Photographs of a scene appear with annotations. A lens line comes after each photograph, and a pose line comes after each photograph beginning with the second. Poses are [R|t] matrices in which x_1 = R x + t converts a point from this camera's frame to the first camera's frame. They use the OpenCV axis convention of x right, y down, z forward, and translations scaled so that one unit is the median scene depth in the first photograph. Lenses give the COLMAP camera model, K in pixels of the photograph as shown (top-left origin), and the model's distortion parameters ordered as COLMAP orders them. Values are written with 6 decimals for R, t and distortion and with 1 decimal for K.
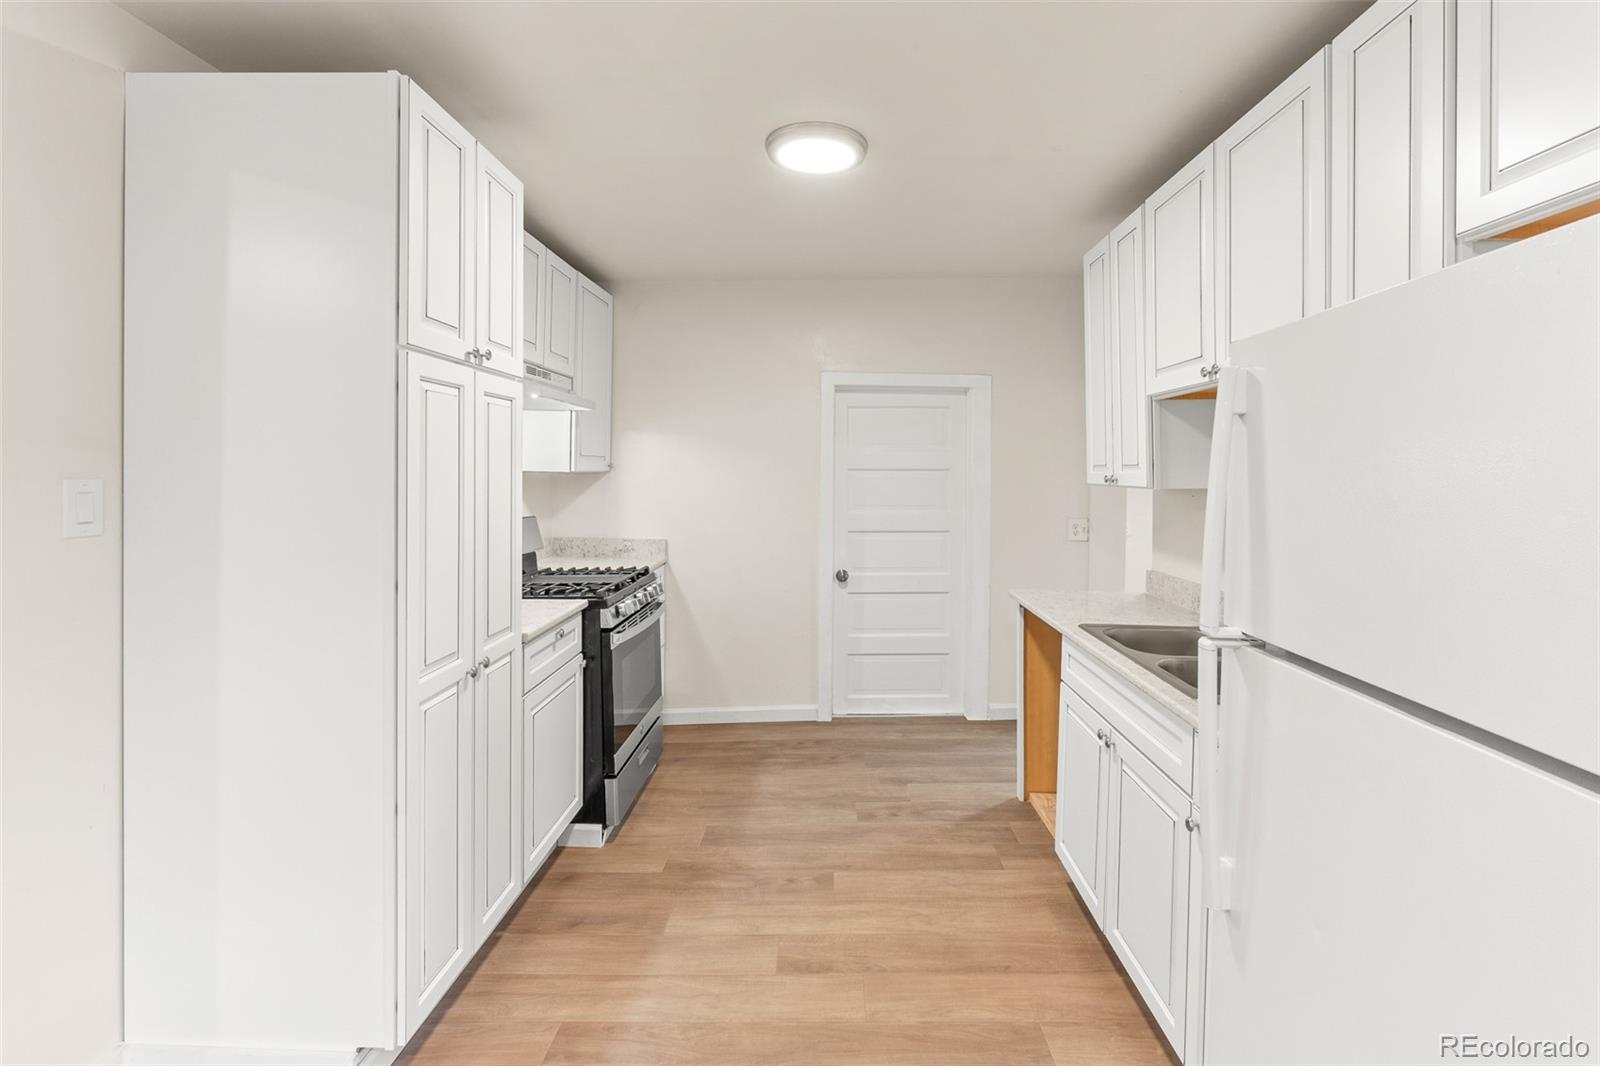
lens RADIAL K [[721.1, 0, 828.2], [0, 721.1, 469.8], [0, 0, 1]] dist [-0.001520, -0.000400]
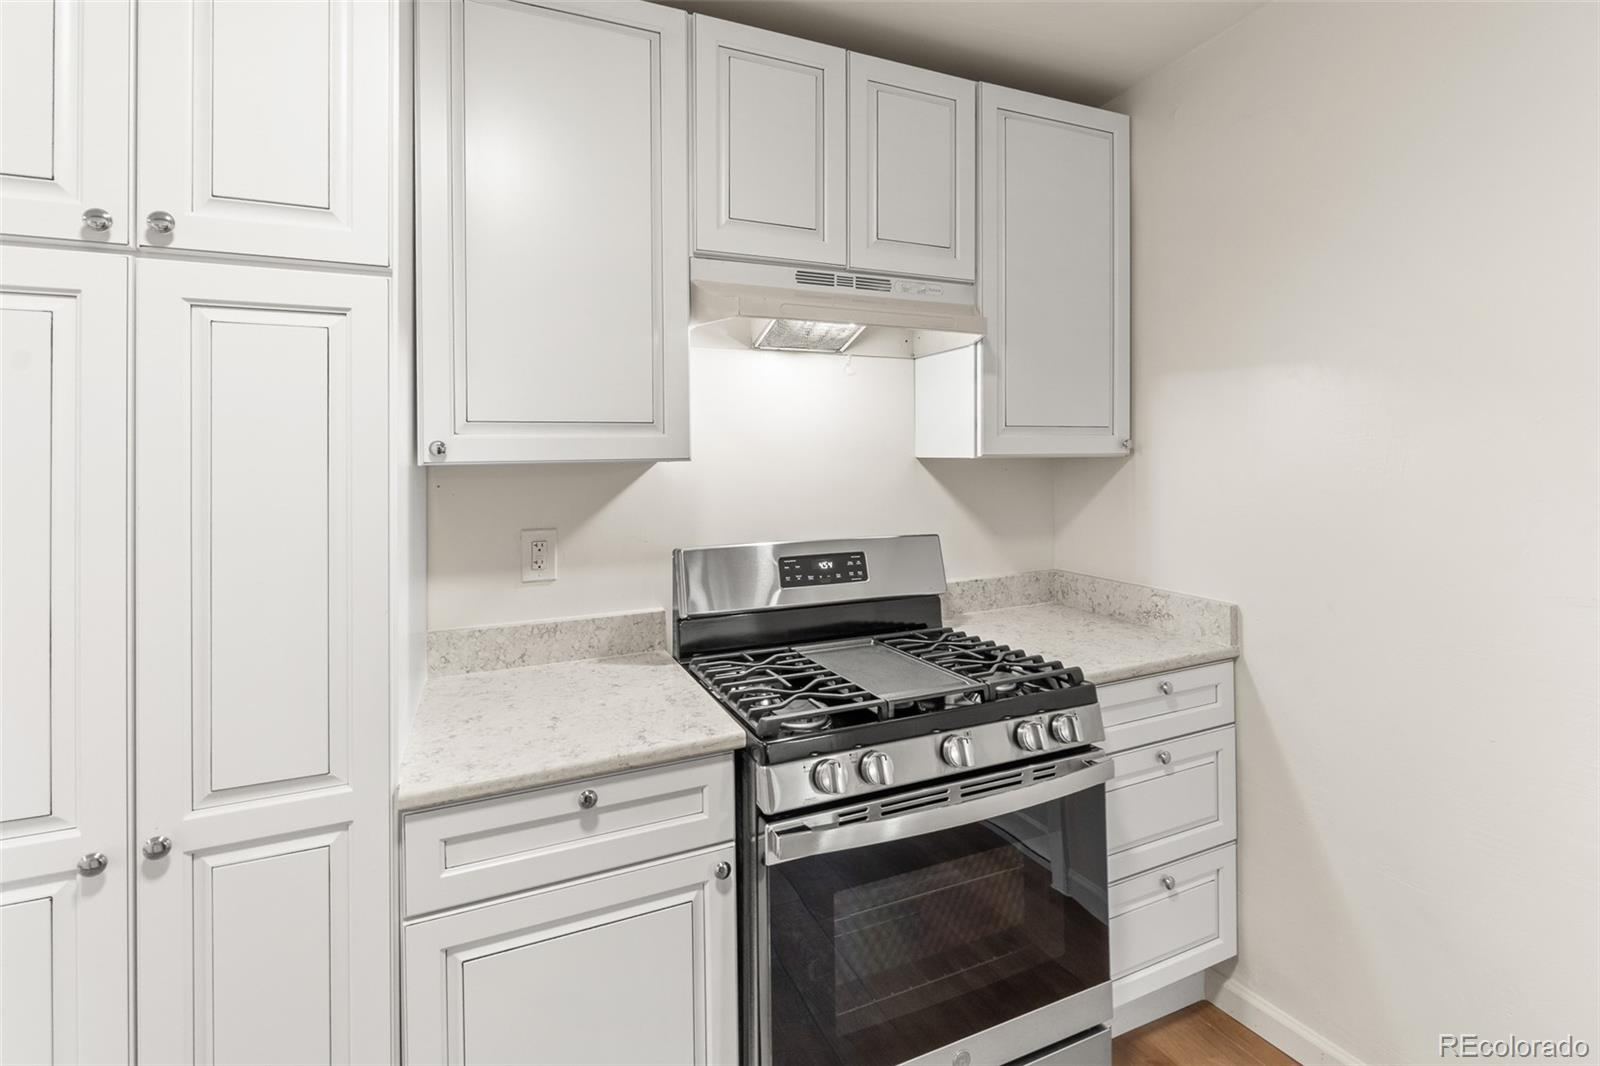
lens RADIAL K [[738.6, 0, 816.9], [0, 738.6, 459.5], [0, 0, 1]] dist [-0.002470, -0.000251]
pose [[0.417552, -0.013415, -0.908554, 0.119987], [0.016059, 0.999844, -0.007382, 0.008304], [0.908511, -0.011508, 0.417703, 0.841533]]
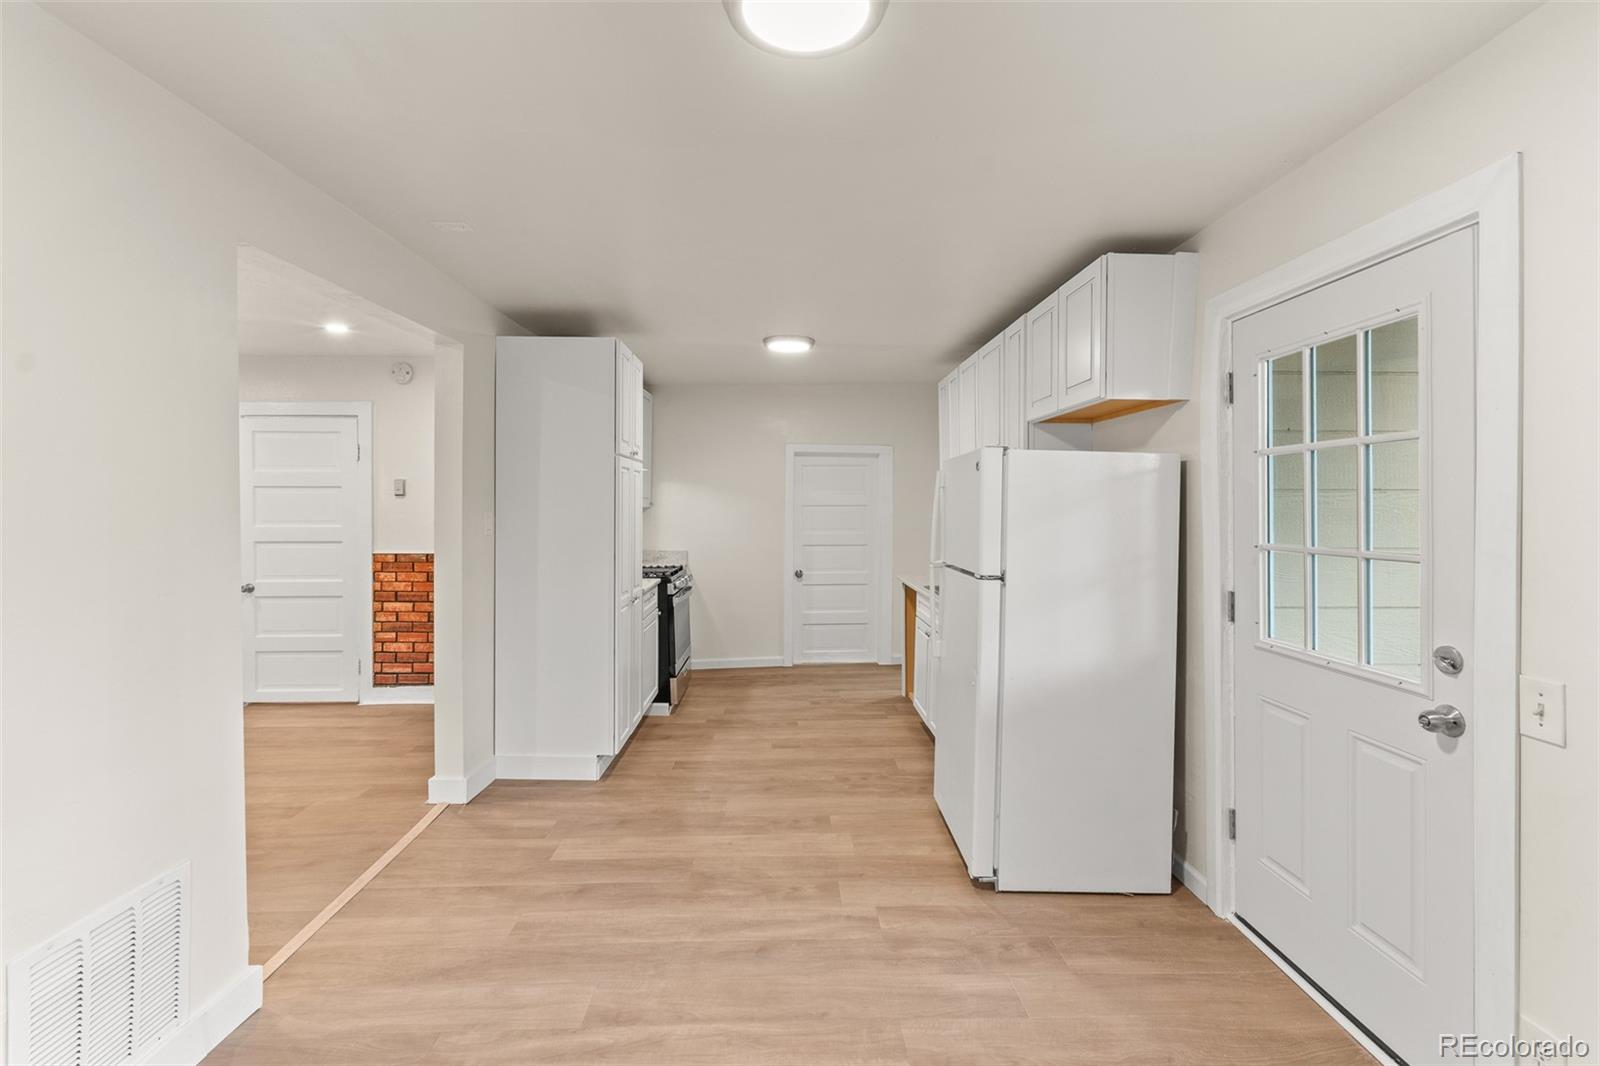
lens RADIAL K [[681.5, 0, 803.4], [0, 681.5, 500.0], [0, 0, 1]] dist [-0.002913, -0.000642]
pose [[0.999304, -0.002177, 0.037248, -0.038960], [0.002438, 0.999973, -0.006972, -0.003386], [-0.037232, 0.007058, 0.999282, -0.715788]]
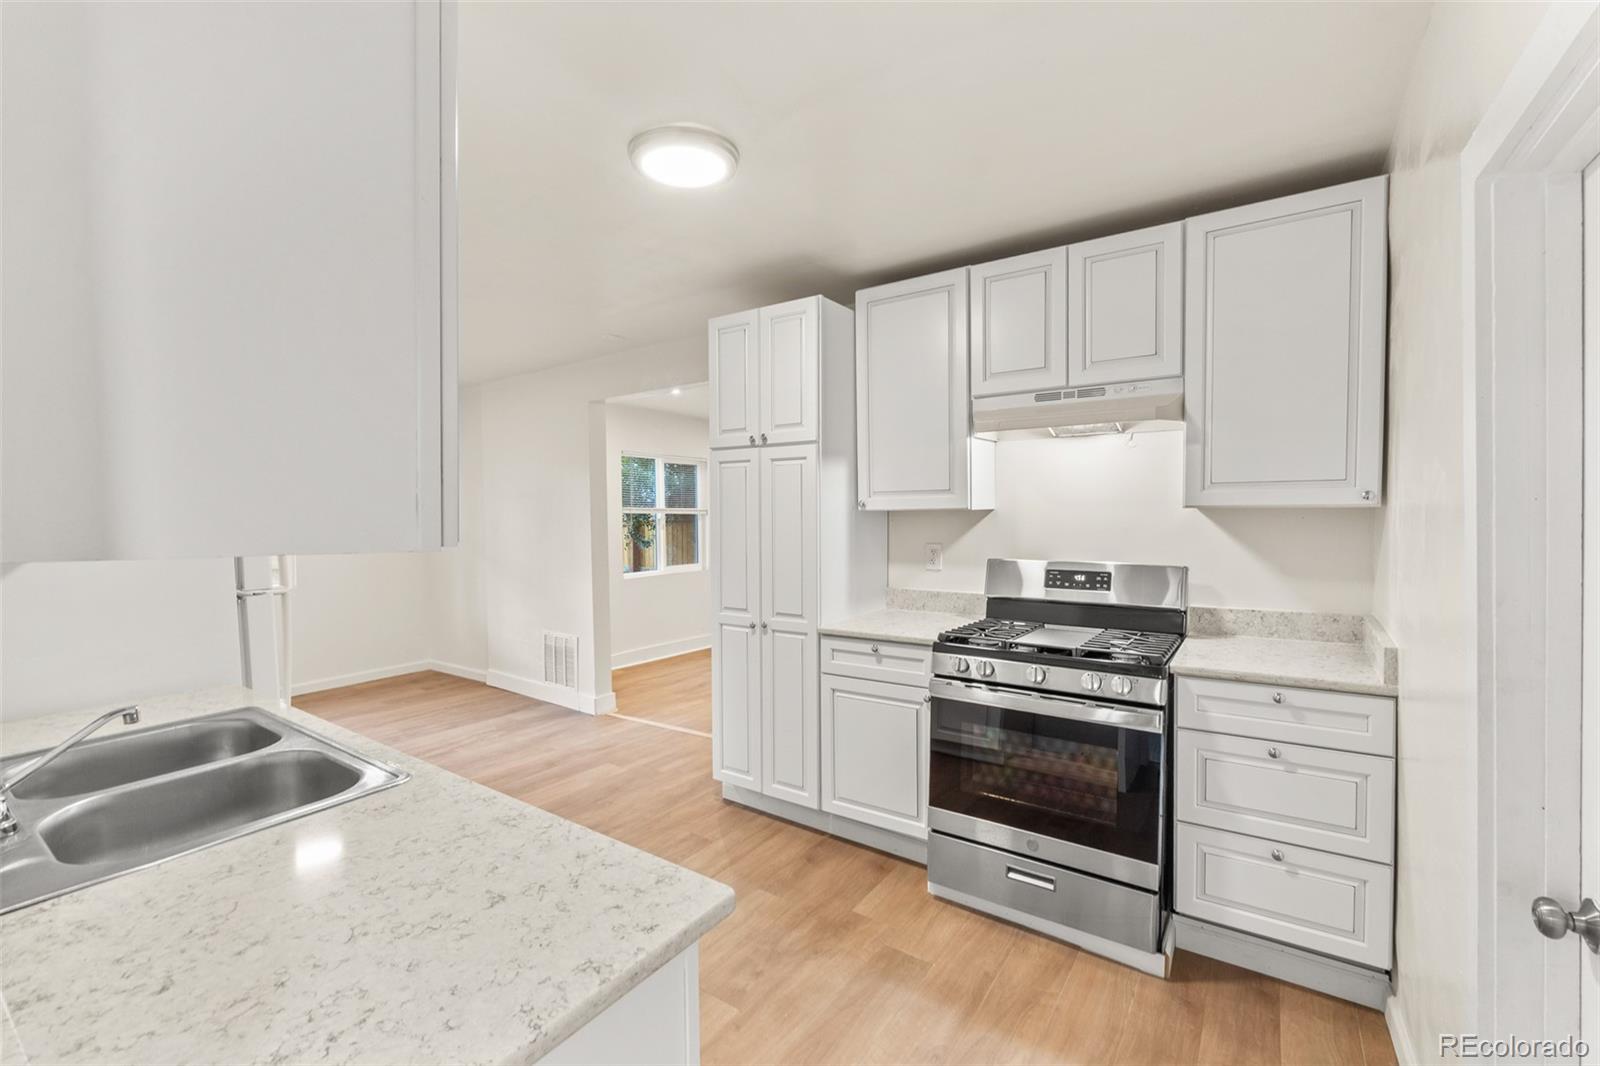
lens RADIAL K [[688.7, 0, 792.2], [0, 688.7, 542.2], [0, 0, 1]] dist [-0.001168, -0.000083]
pose [[-0.573341, 0.032870, -0.818657, 0.536886], [0.004309, 0.999302, 0.037105, 0.012807], [0.819305, 0.017746, -0.573083, 1.363872]]
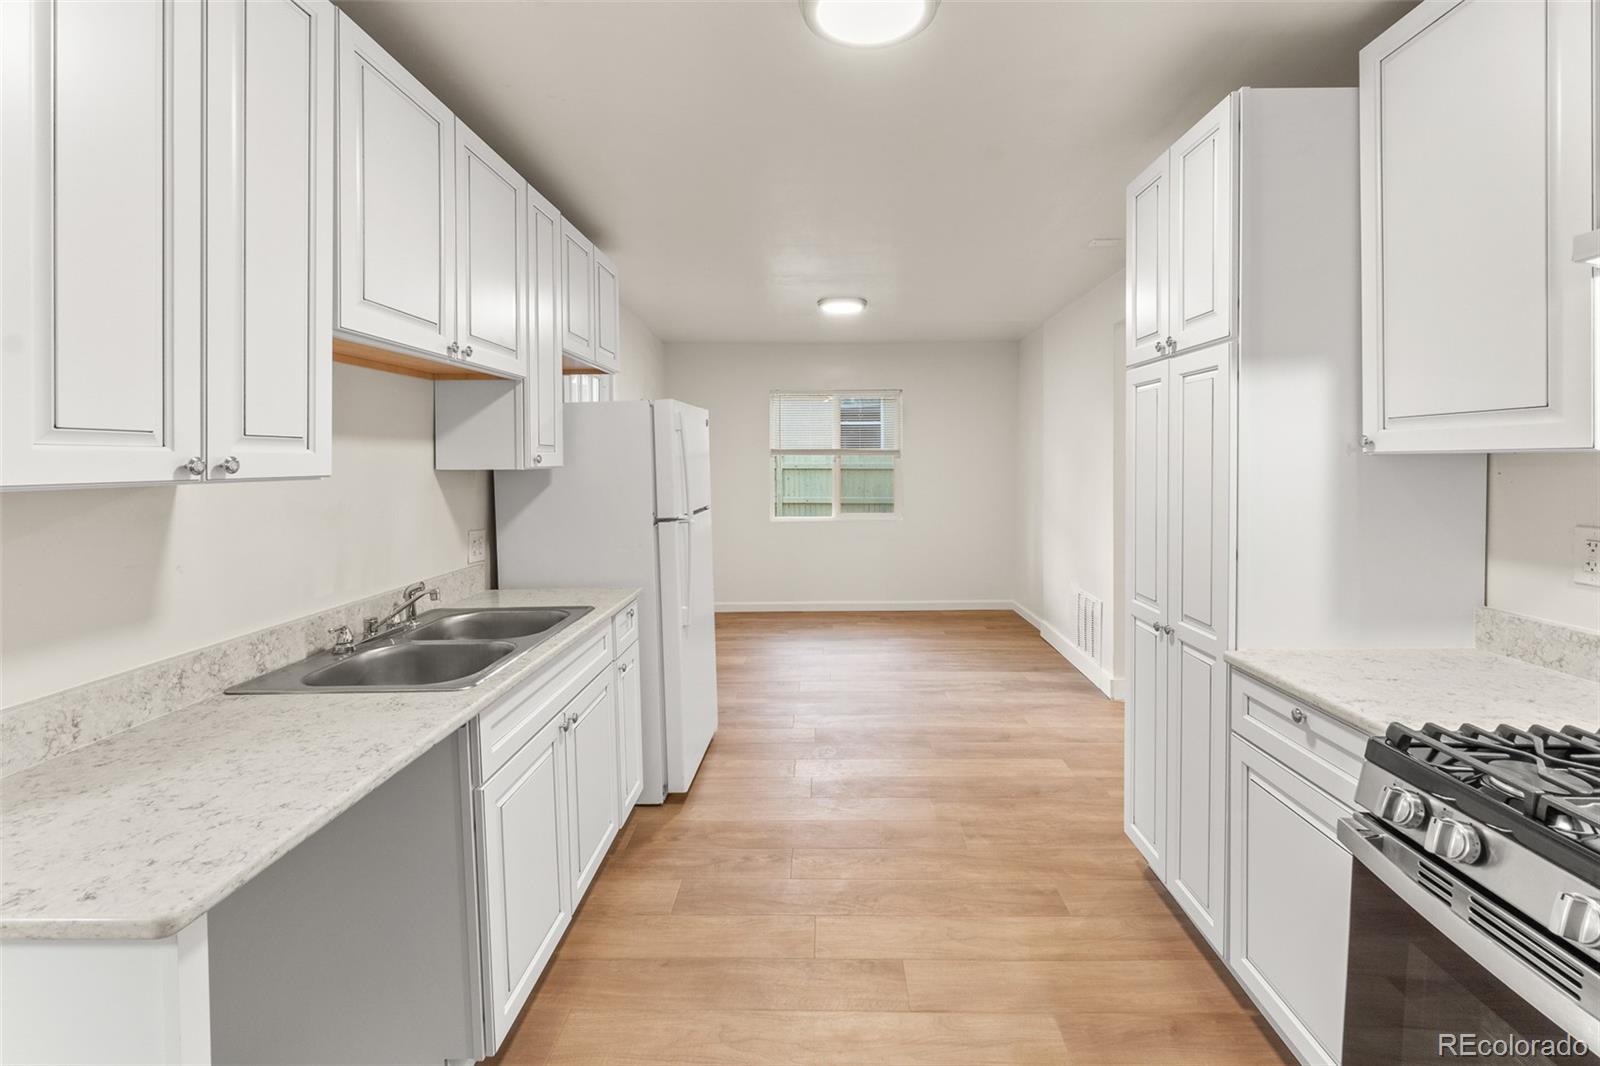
lens RADIAL K [[694.9, 0, 815.8], [0, 694.9, 477.0], [0, 0, 1]] dist [-0.003355, -0.000472]
pose [[-0.999888, -0.001169, 0.014892, 0.024082], [-0.000809, 0.999708, 0.024150, 0.009364], [-0.014916, 0.024135, -0.999597, 1.423617]]
